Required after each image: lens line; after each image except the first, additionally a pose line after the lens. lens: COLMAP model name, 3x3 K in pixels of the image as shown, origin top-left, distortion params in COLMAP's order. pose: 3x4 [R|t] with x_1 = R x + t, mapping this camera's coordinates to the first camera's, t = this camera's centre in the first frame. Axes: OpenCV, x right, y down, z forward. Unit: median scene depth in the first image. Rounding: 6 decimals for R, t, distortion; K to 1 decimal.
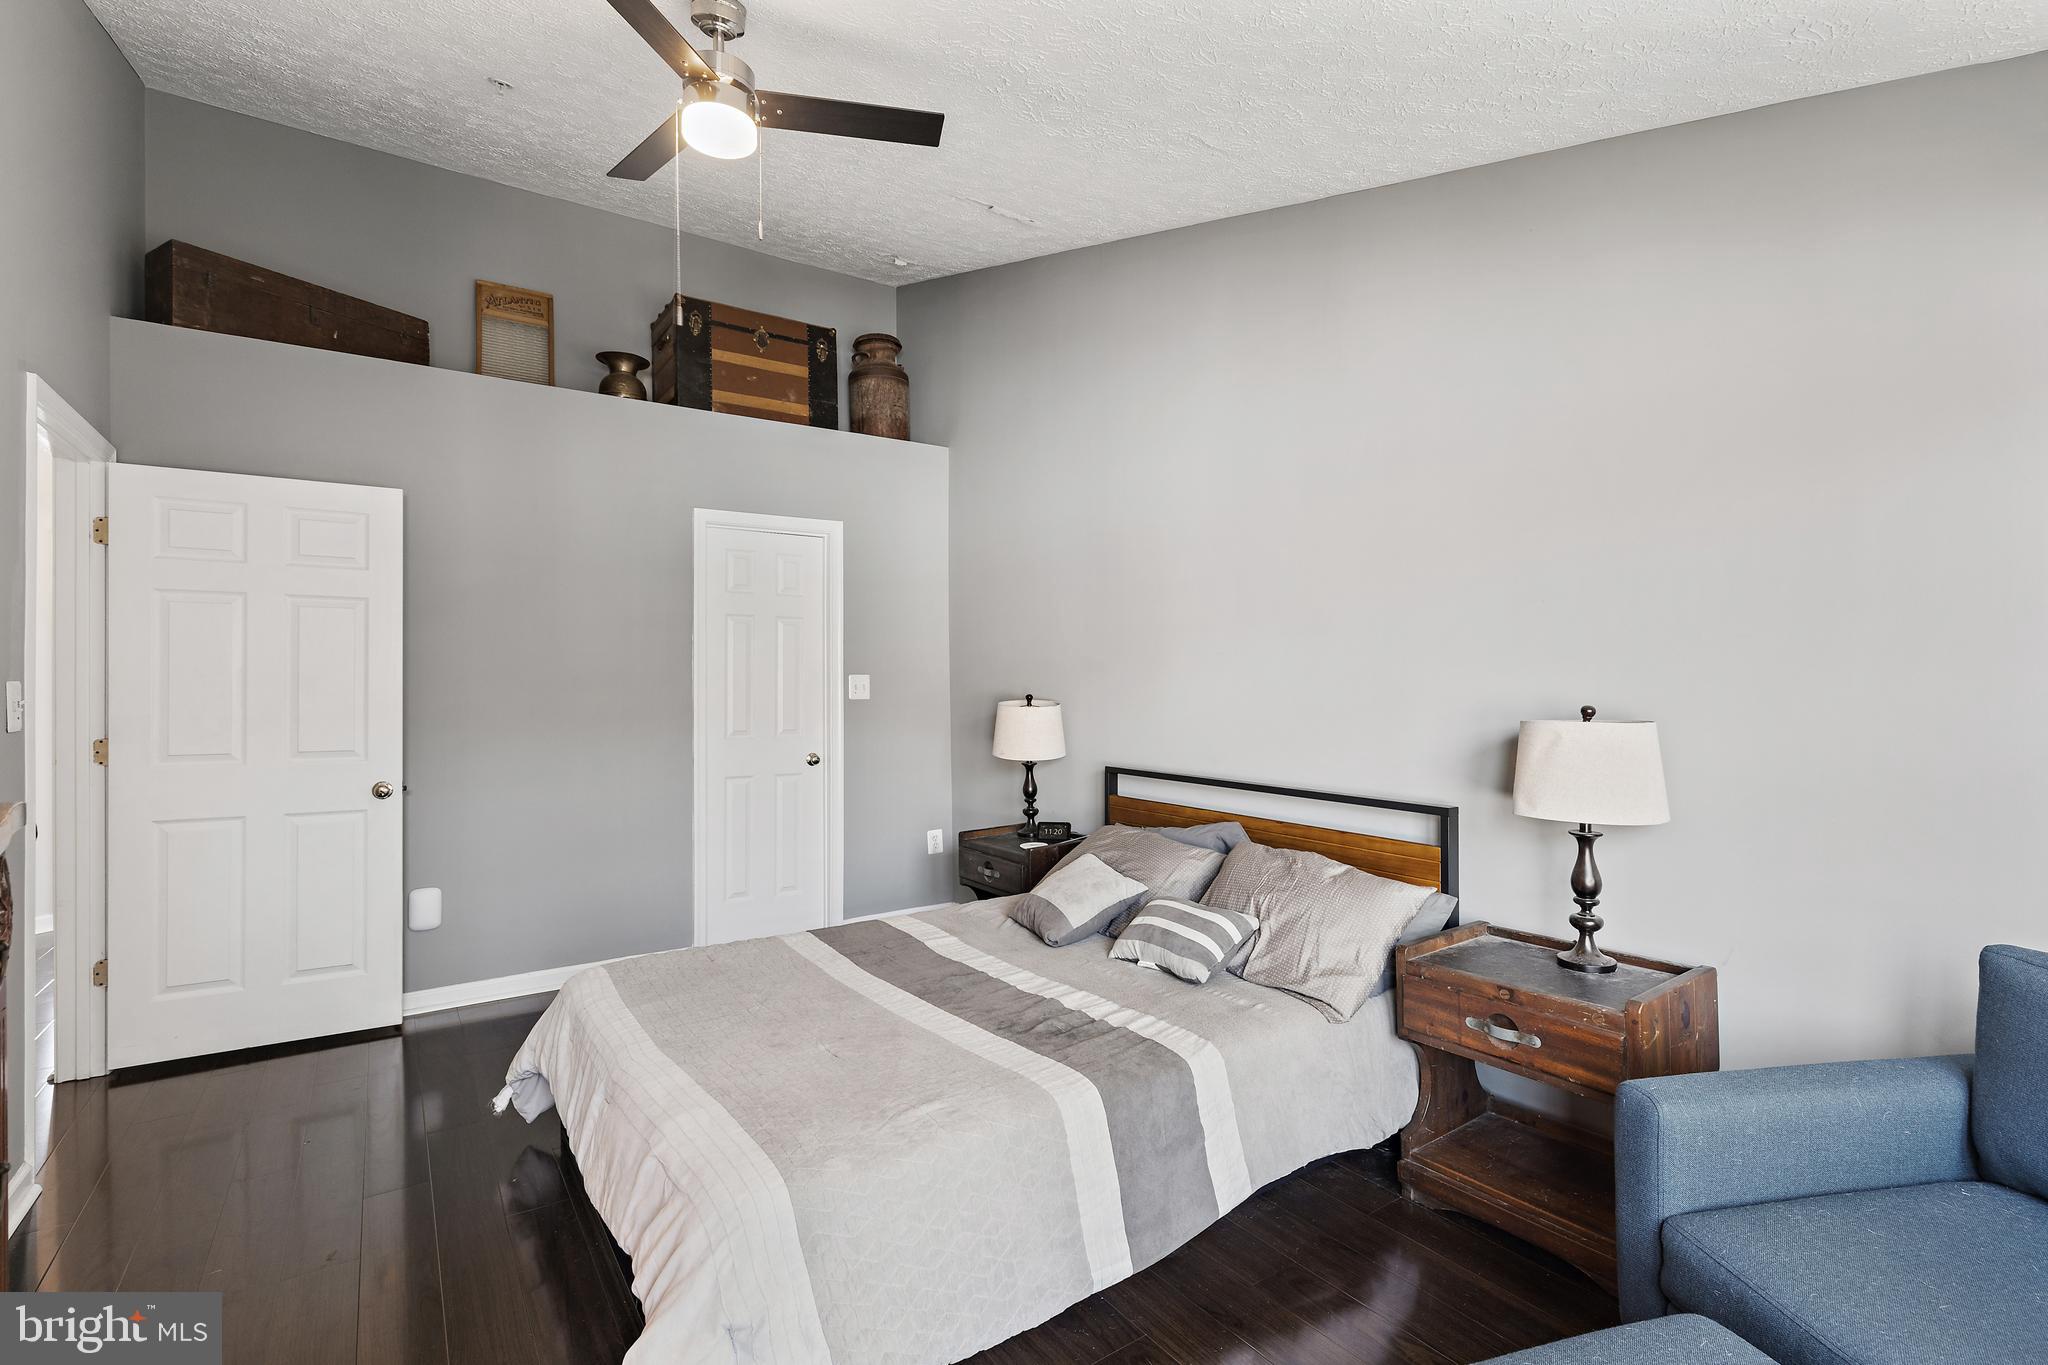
lens RADIAL K [[923.5, 0, 1018.3], [0, 923.5, 689.8], [0, 0, 1]] dist [-0.002683, -0.000016]
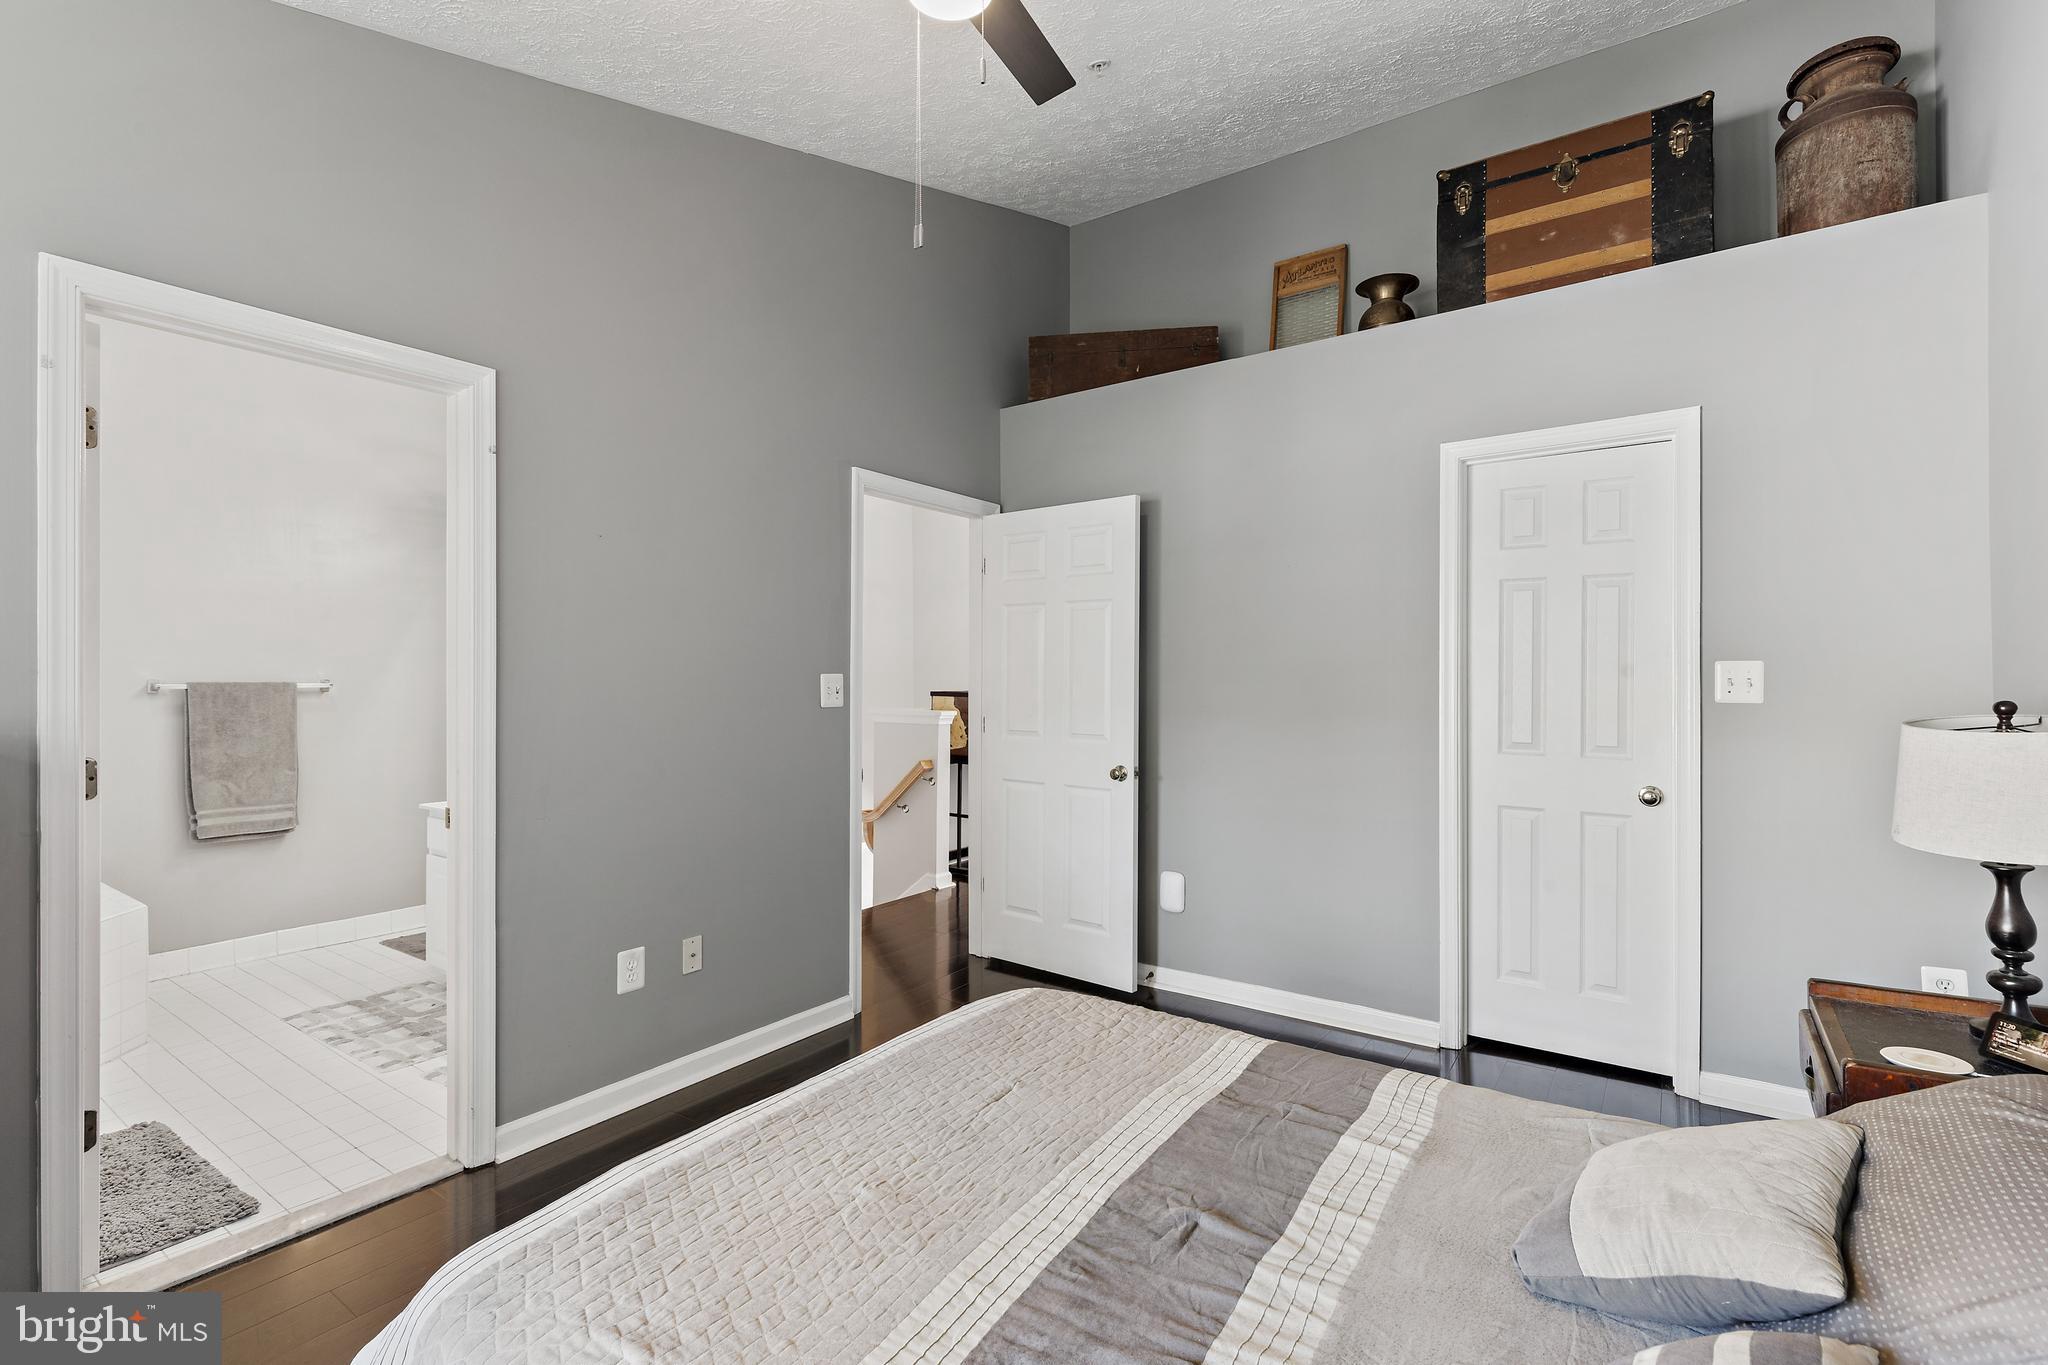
lens RADIAL K [[923.5, 0, 1026.1], [0, 923.5, 670.6], [0, 0, 1]] dist [-0.002683, -0.000016]
pose [[0.341757, -0.004360, -0.939778, 0.236616], [-0.007399, 0.999946, -0.007330, -0.002666], [0.939759, 0.009459, 0.341706, 0.412019]]
